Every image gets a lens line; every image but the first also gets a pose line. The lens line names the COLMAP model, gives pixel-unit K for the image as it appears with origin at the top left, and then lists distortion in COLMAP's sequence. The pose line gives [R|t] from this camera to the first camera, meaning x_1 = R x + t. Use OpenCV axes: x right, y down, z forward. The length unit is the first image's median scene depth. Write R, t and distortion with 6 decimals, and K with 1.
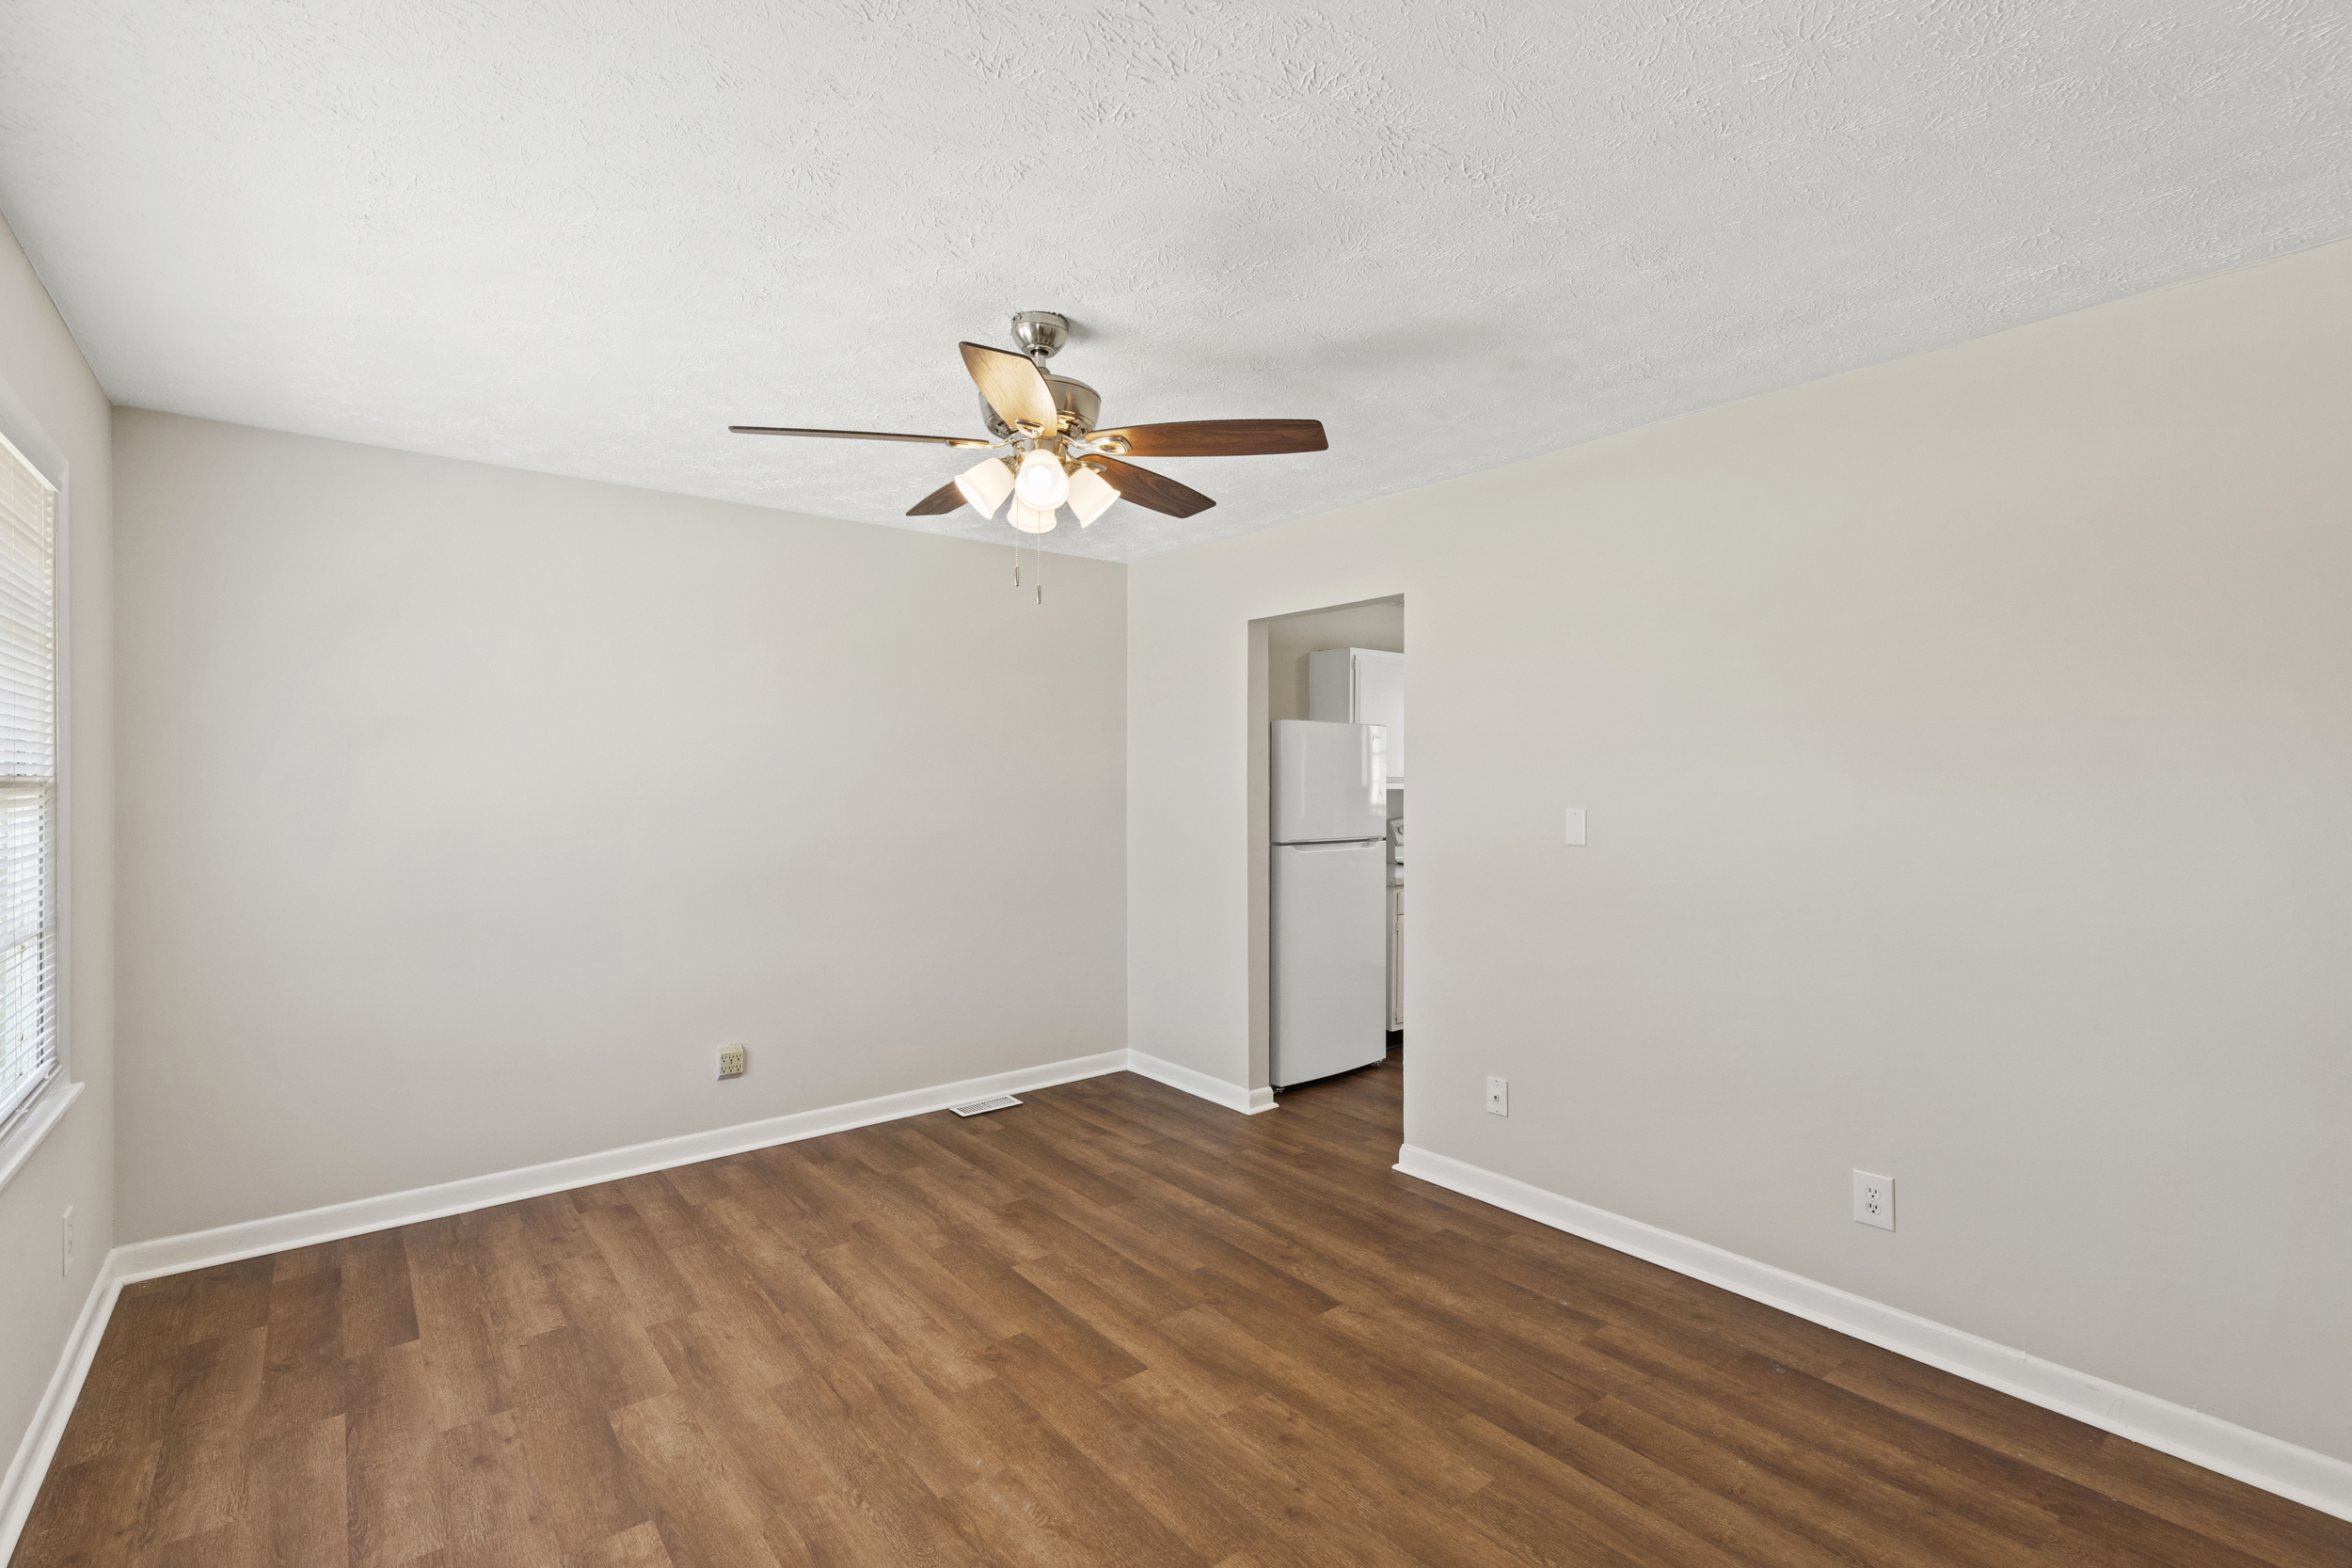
lens RADIAL K [[1057.4, 0, 1182.0], [0, 1057.4, 781.0], [0, 0, 1]] dist [0.002058, -0.000145]
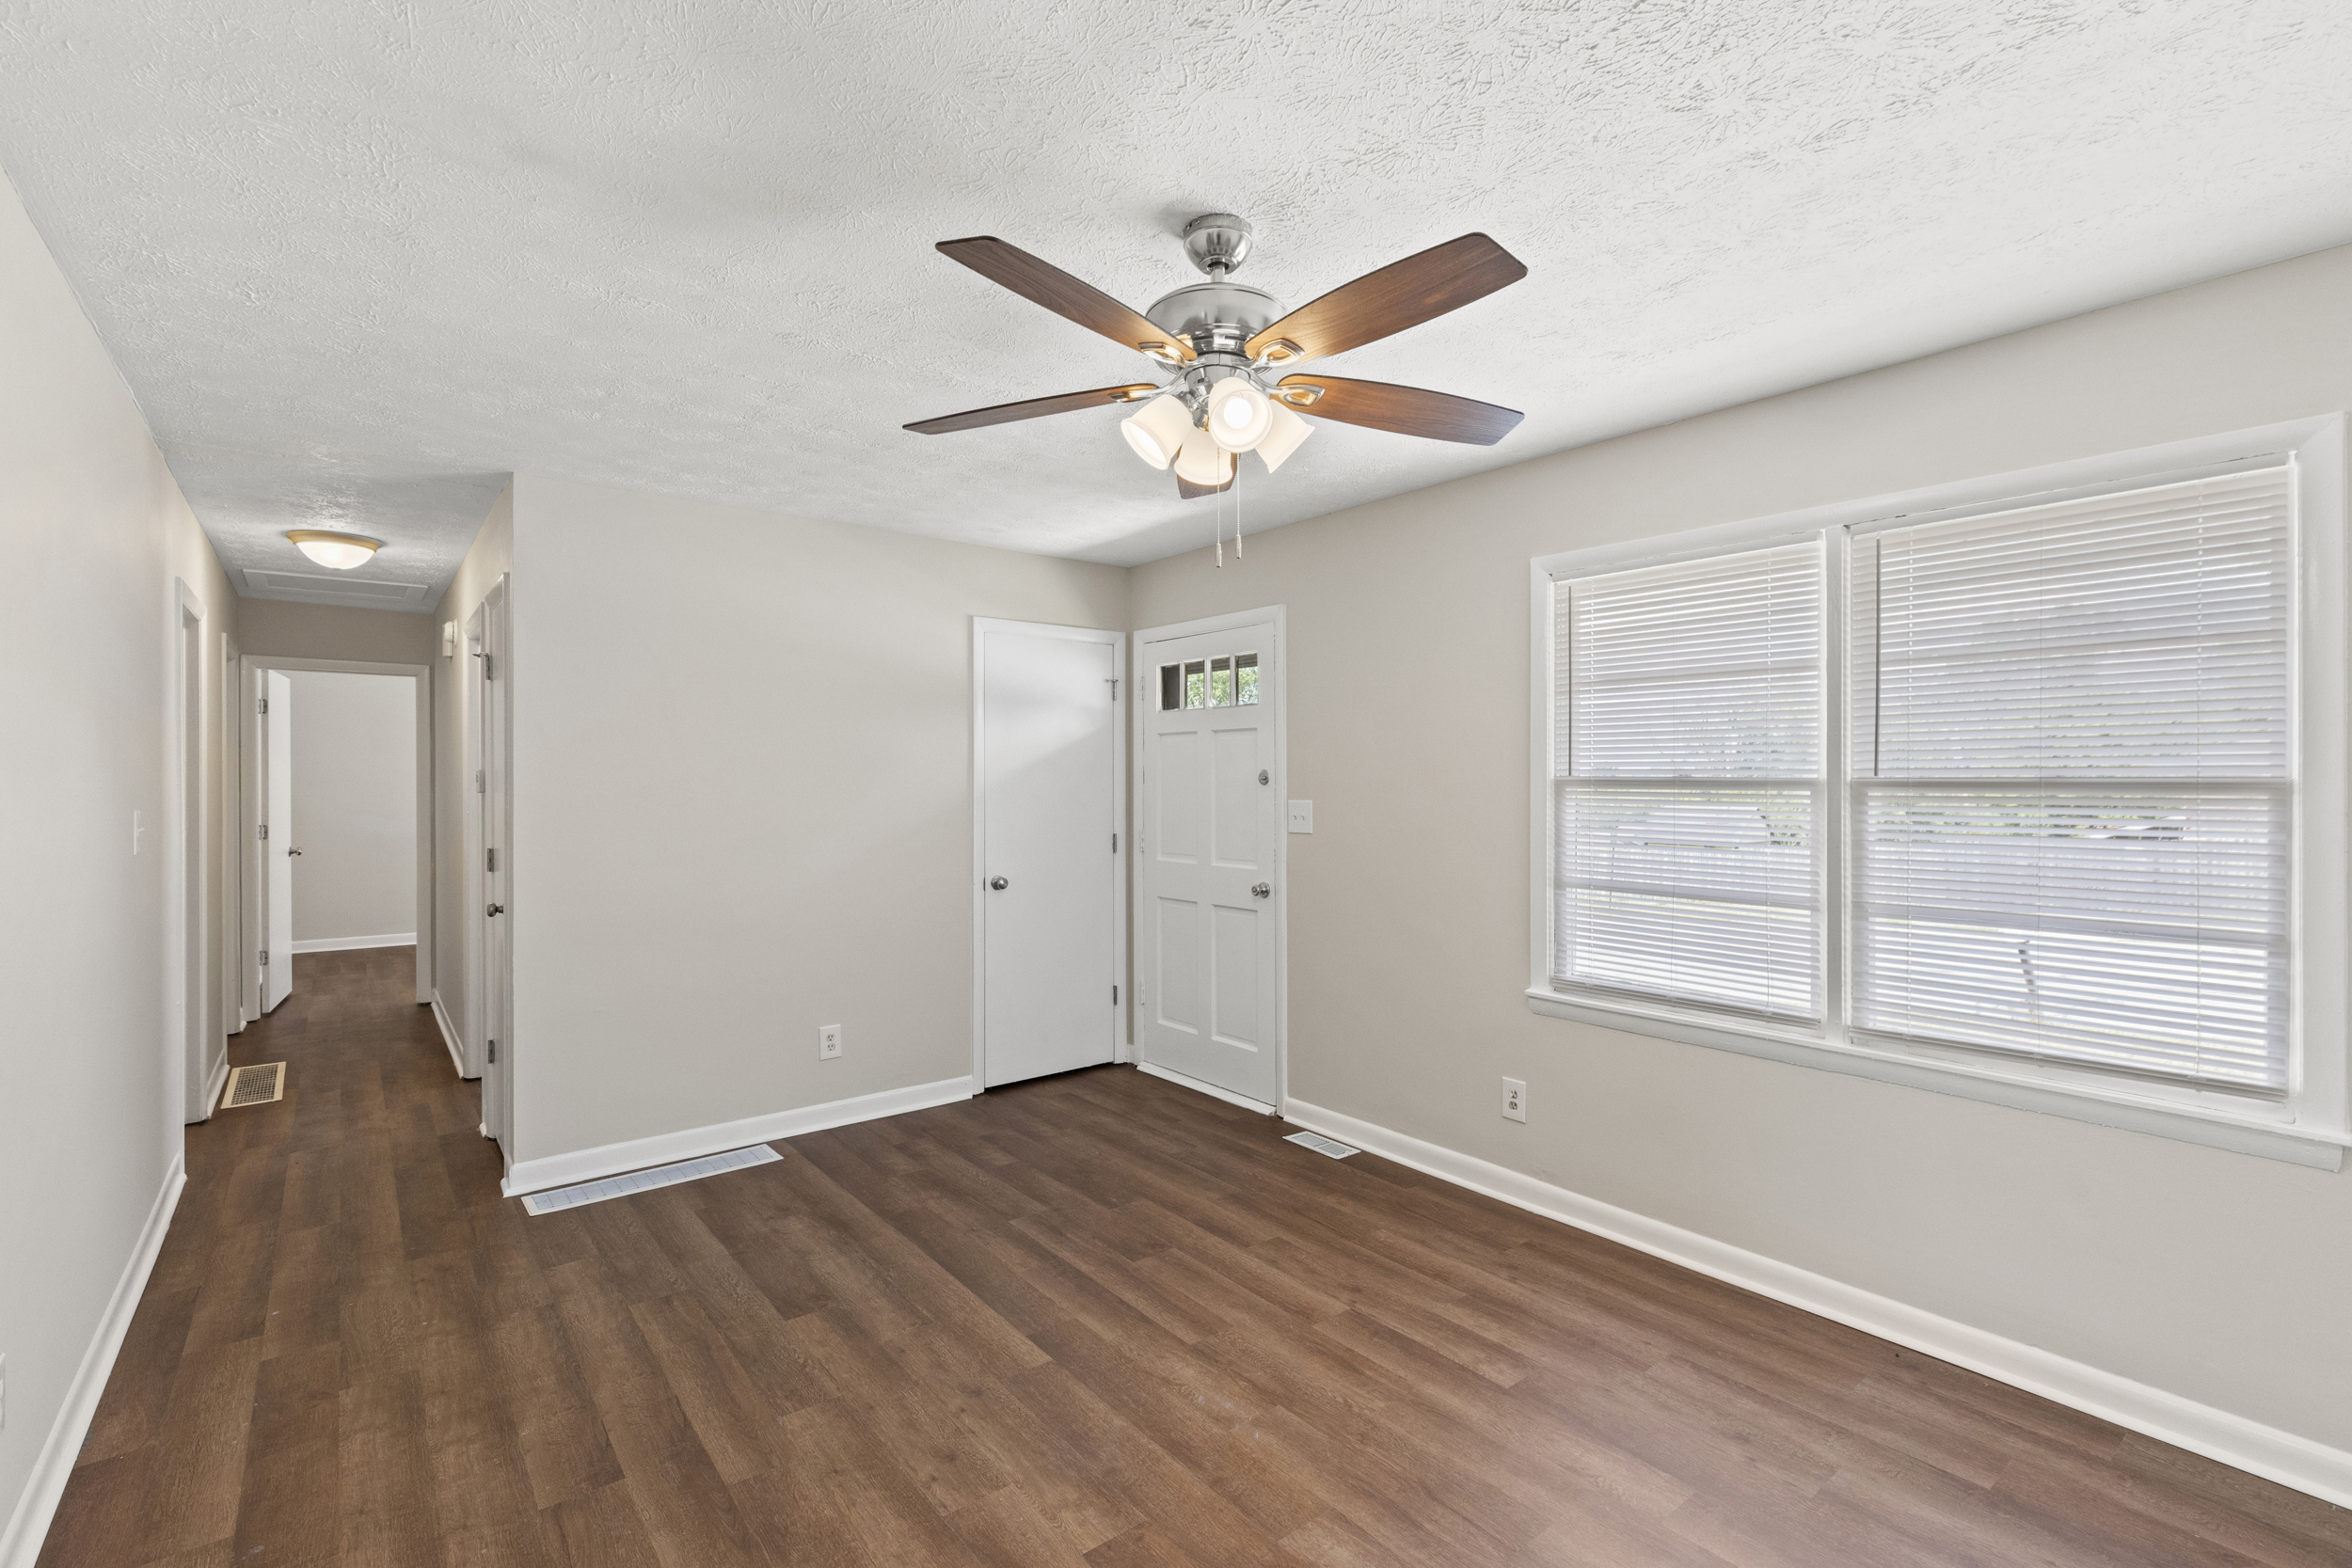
lens RADIAL K [[1057.4, 0, 1171.6], [0, 1057.4, 781.4], [0, 0, 1]] dist [0.002058, -0.000145]
pose [[-0.999892, -0.000657, 0.014693, -0.120887], [-0.000668, 0.999999, -0.000783, 0.003098], [-0.014693, -0.000792, -0.999892, 2.002058]]
